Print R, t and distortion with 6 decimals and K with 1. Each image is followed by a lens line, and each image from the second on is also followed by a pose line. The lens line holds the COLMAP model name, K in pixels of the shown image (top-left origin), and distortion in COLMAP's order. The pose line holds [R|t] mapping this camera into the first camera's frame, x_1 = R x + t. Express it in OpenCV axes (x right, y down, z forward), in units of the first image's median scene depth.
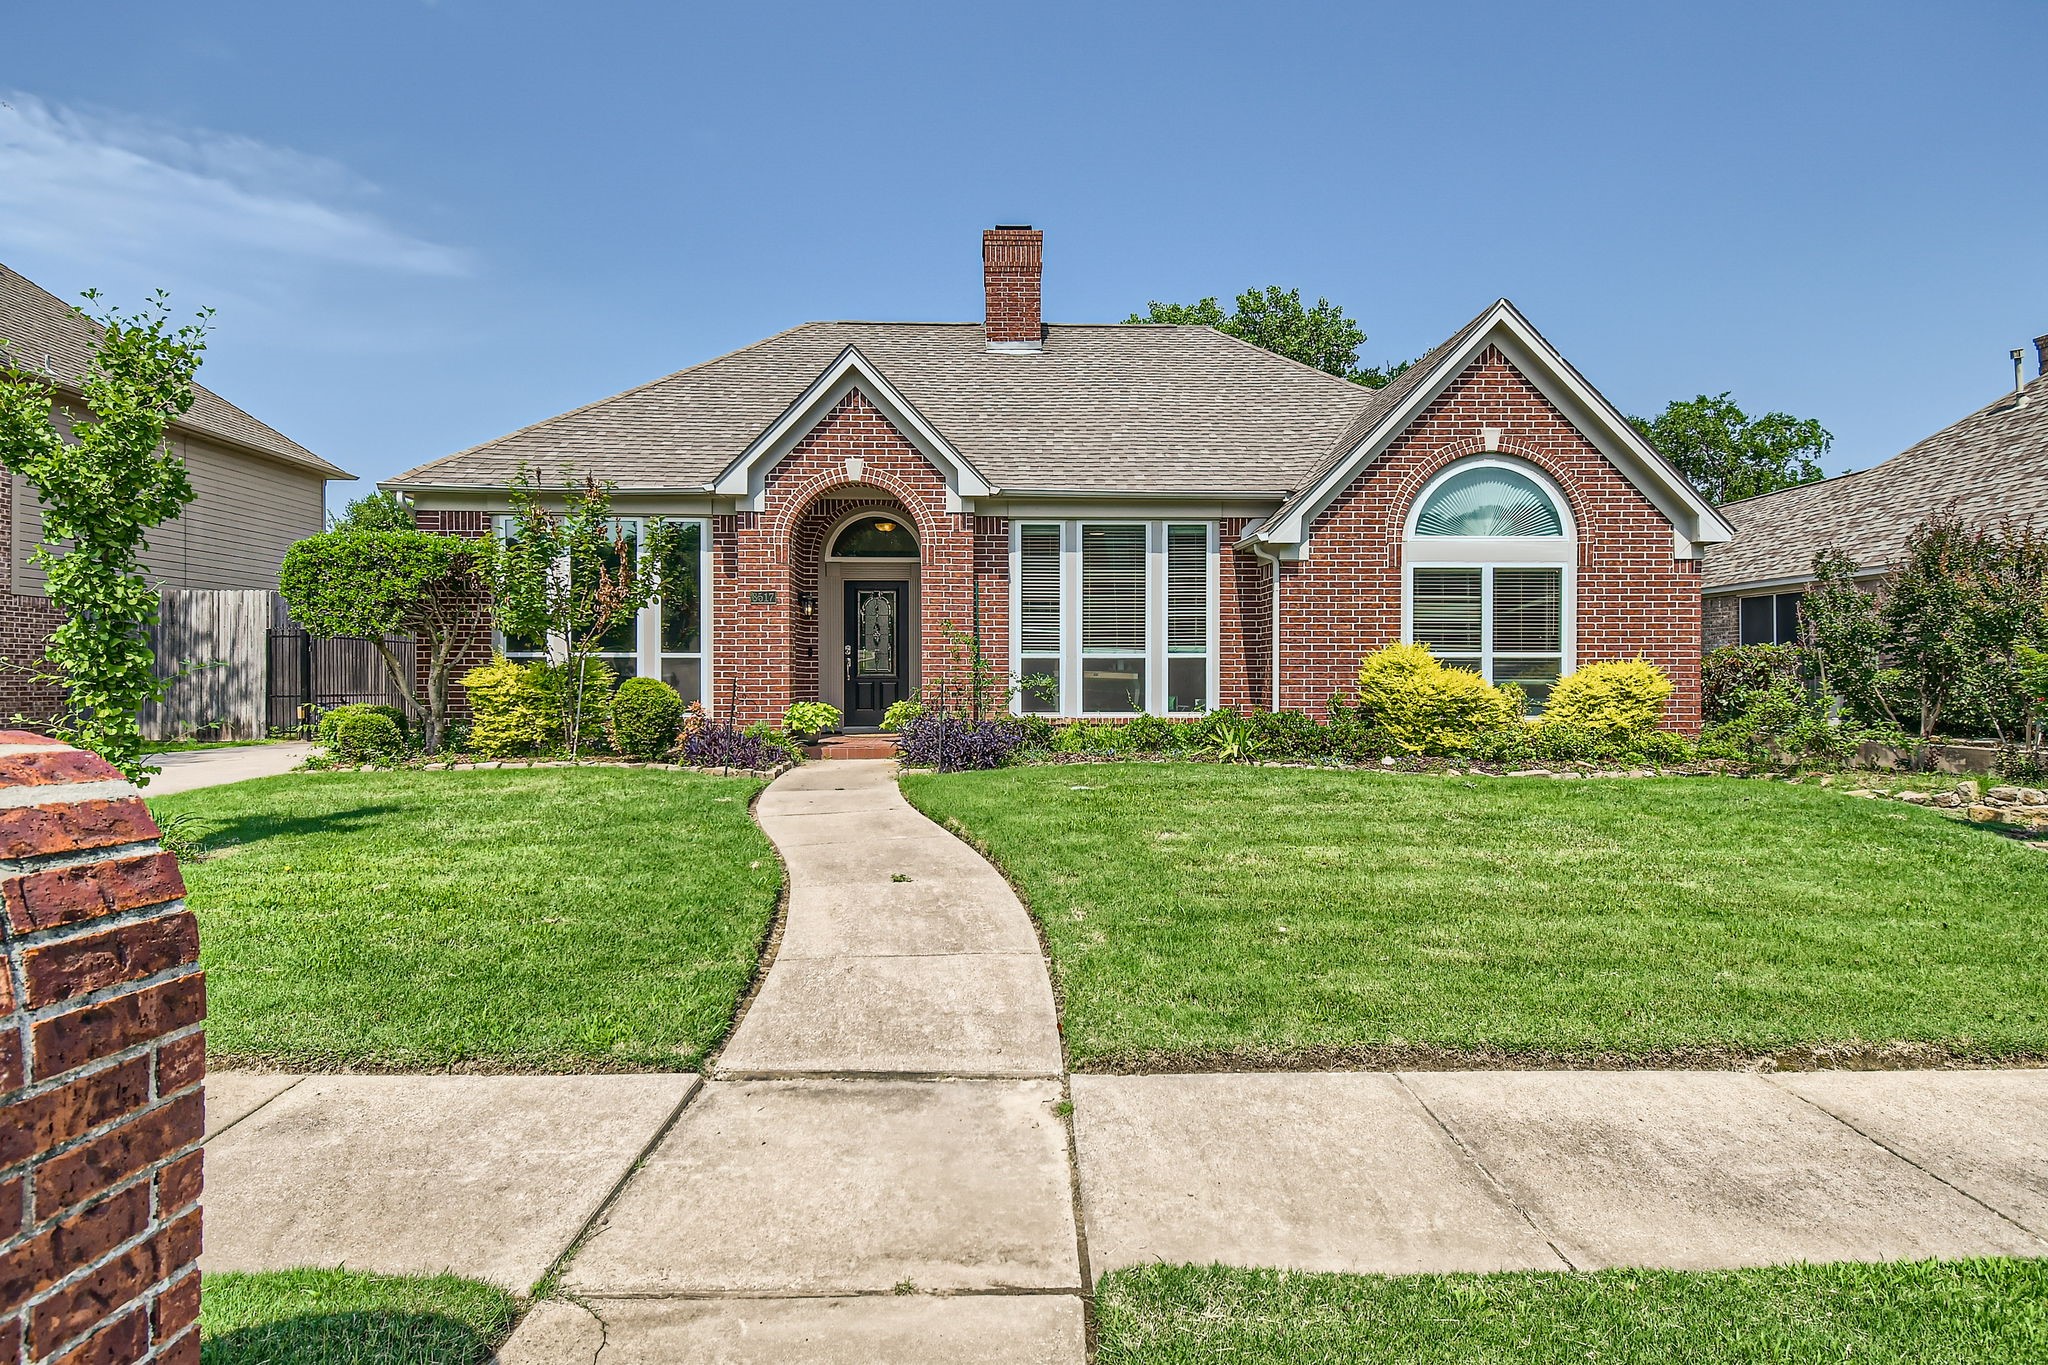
lens RADIAL K [[1055.6, 0, 1043.9], [0, 1055.6, 674.8], [0, 0, 1]] dist [0.065857, -0.054658]
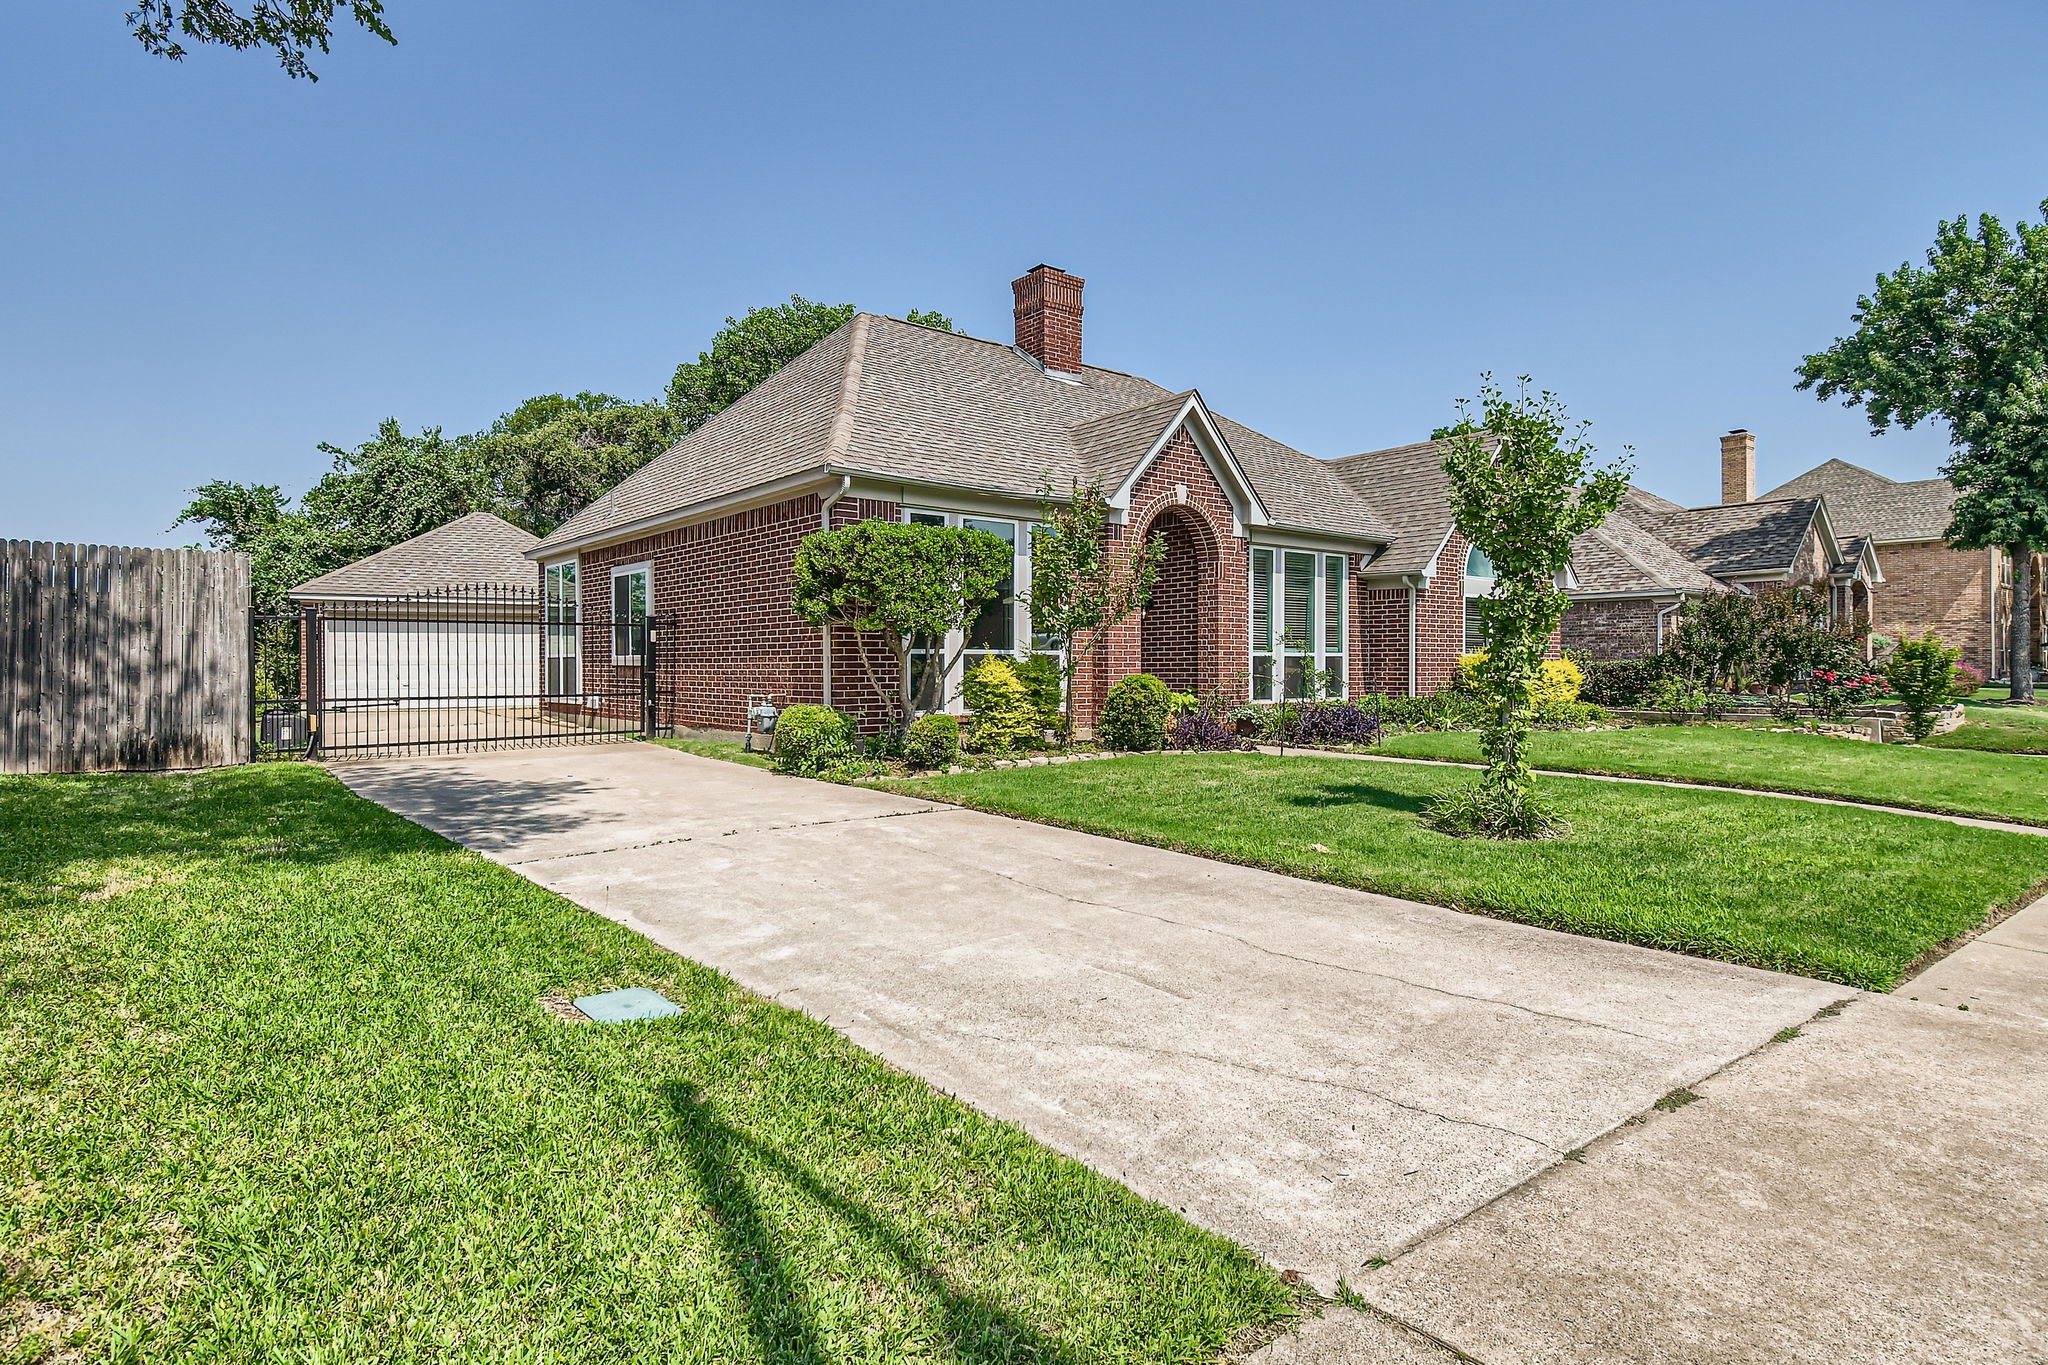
lens RADIAL K [[1055.6, 0, 1043.9], [0, 1055.6, 674.8], [0, 0, 1]] dist [0.065857, -0.054658]
pose [[0.788223, -0.011255, 0.615287, -0.992316], [0.010221, 0.999934, 0.005196, -0.003410], [-0.615305, 0.002193, 0.788286, 0.173931]]
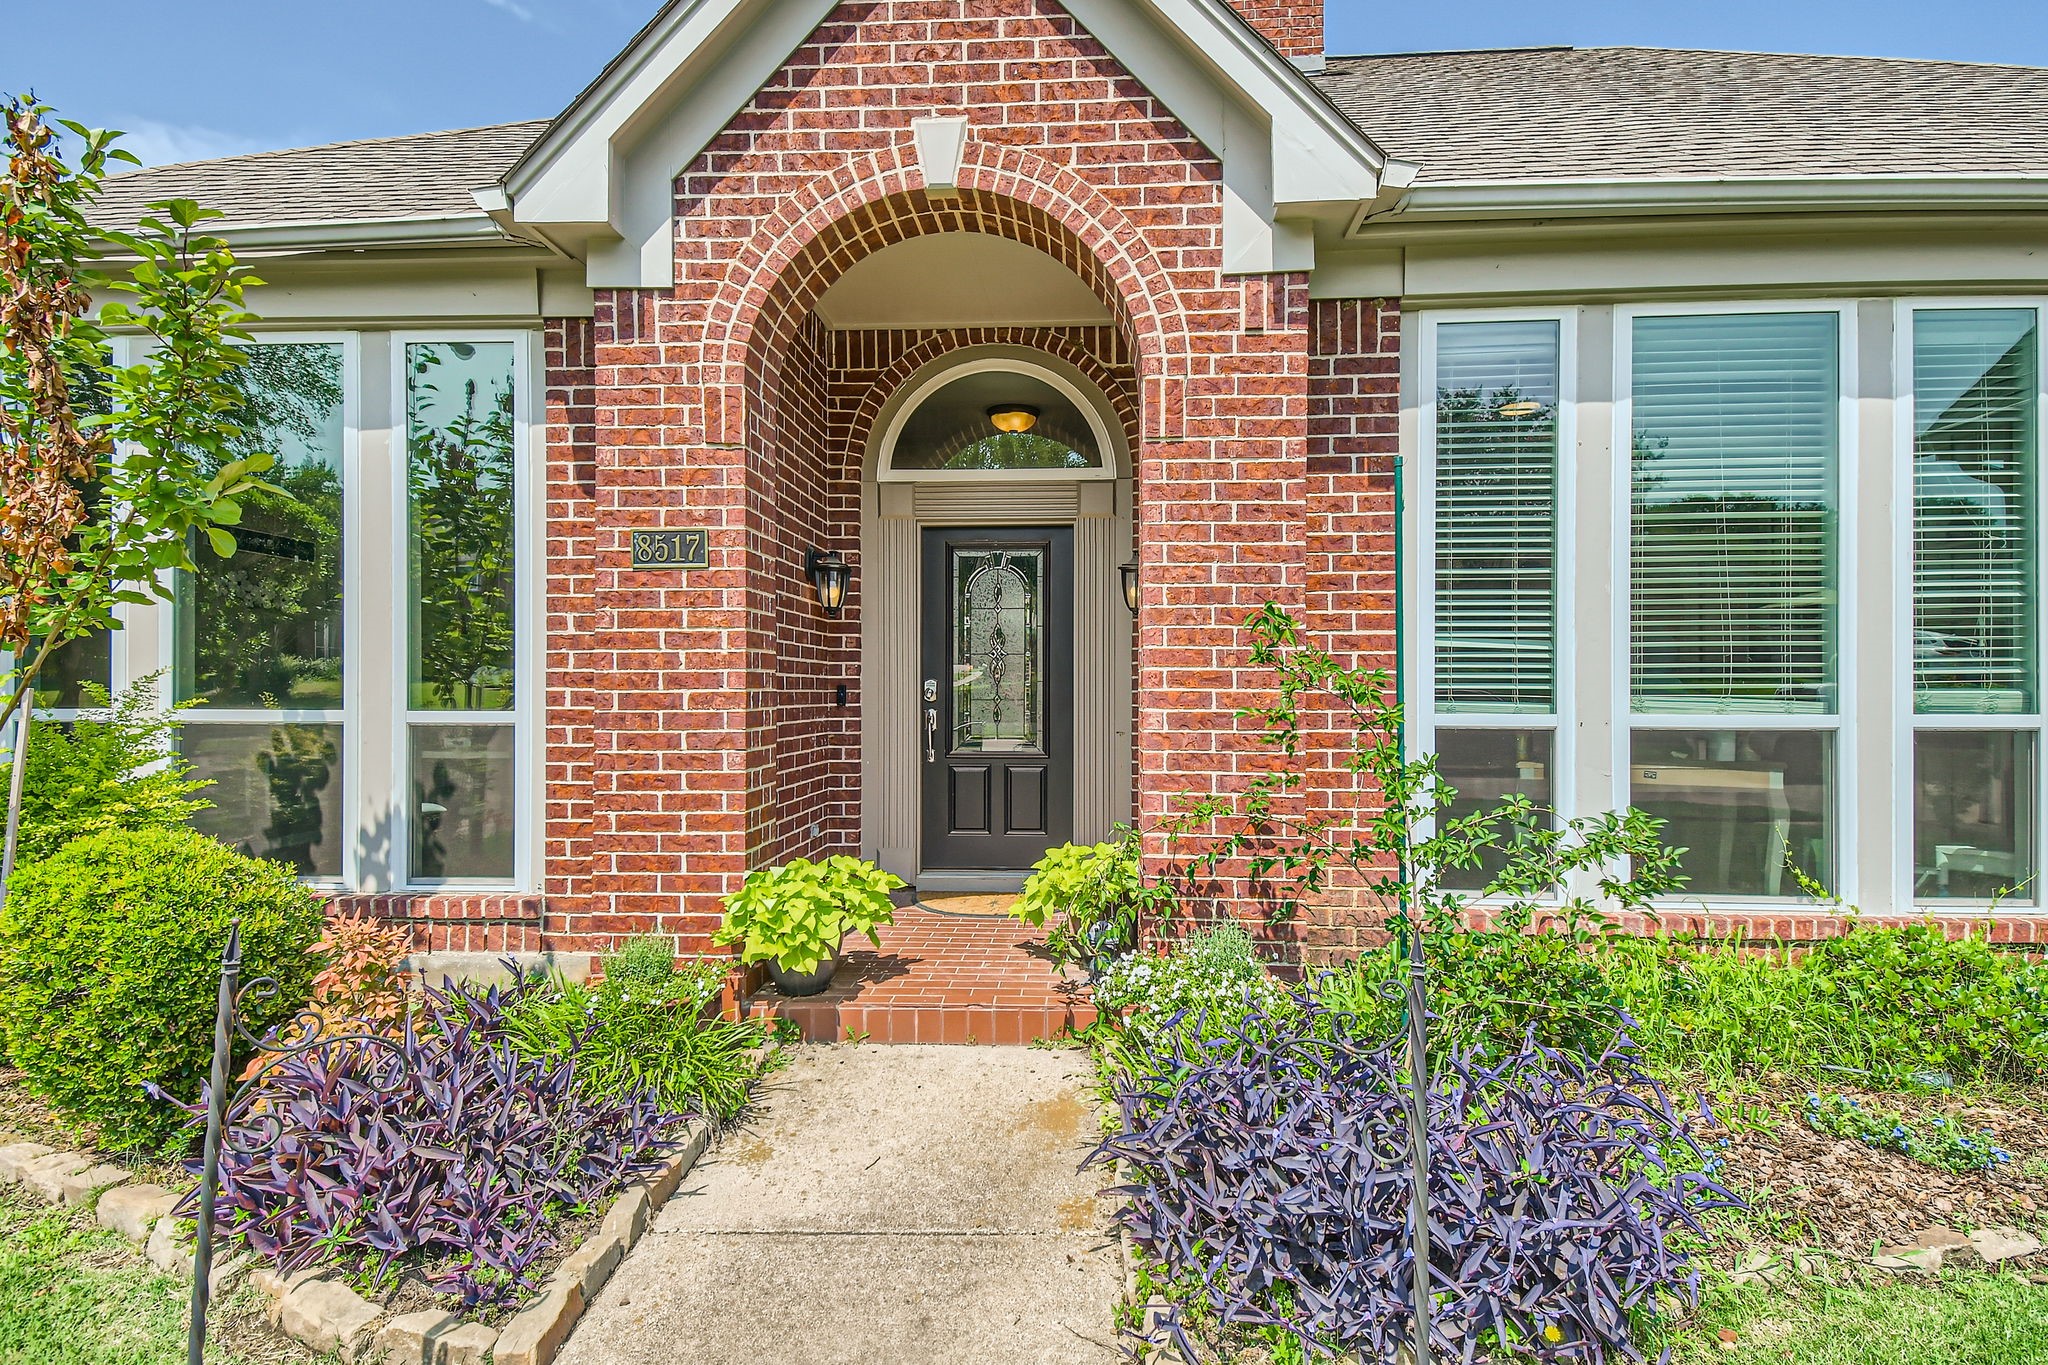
lens RADIAL K [[1055.6, 0, 1043.9], [0, 1055.6, 674.8], [0, 0, 1]] dist [0.065857, -0.054658]
pose [[0.995264, -0.000417, -0.097203, -0.112613], [-0.000453, 0.999960, -0.008927, -0.029544], [0.097203, 0.008929, 0.995225, 0.663841]]
